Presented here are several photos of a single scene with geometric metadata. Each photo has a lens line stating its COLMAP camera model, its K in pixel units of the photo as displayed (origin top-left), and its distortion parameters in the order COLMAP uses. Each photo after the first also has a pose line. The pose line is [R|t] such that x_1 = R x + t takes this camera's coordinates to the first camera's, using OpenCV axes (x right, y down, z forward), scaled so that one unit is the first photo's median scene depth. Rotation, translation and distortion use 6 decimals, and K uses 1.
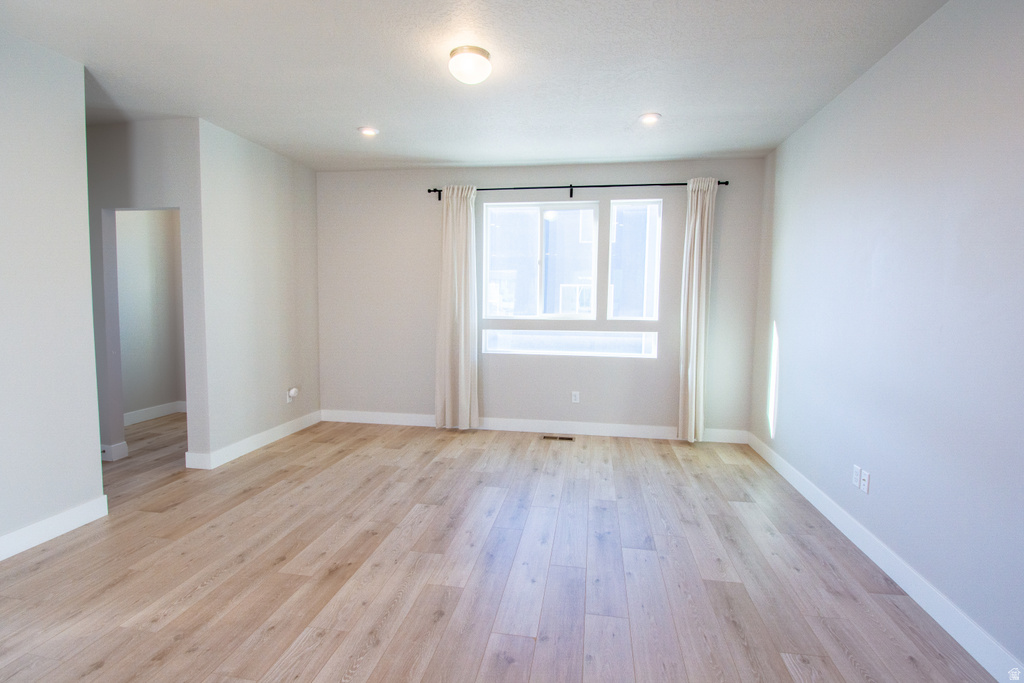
lens RADIAL K [[479.2, 0, 515.8], [0, 479.2, 339.6], [0, 0, 1]] dist [0.007531, -0.021208]
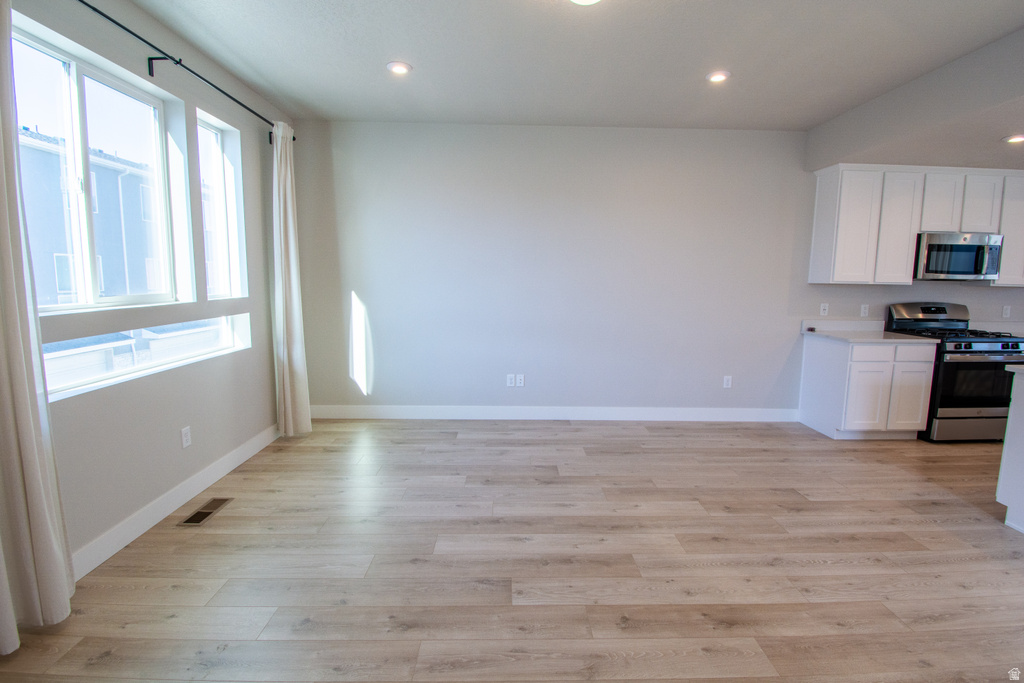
lens RADIAL K [[479.2, 0, 515.8], [0, 479.2, 339.6], [0, 0, 1]] dist [0.007531, -0.021208]
pose [[-0.169330, -0.142186, 0.975249, -0.677400], [0.065499, 0.985727, 0.155086, -0.082947], [-0.983381, 0.090139, -0.157600, 0.942045]]
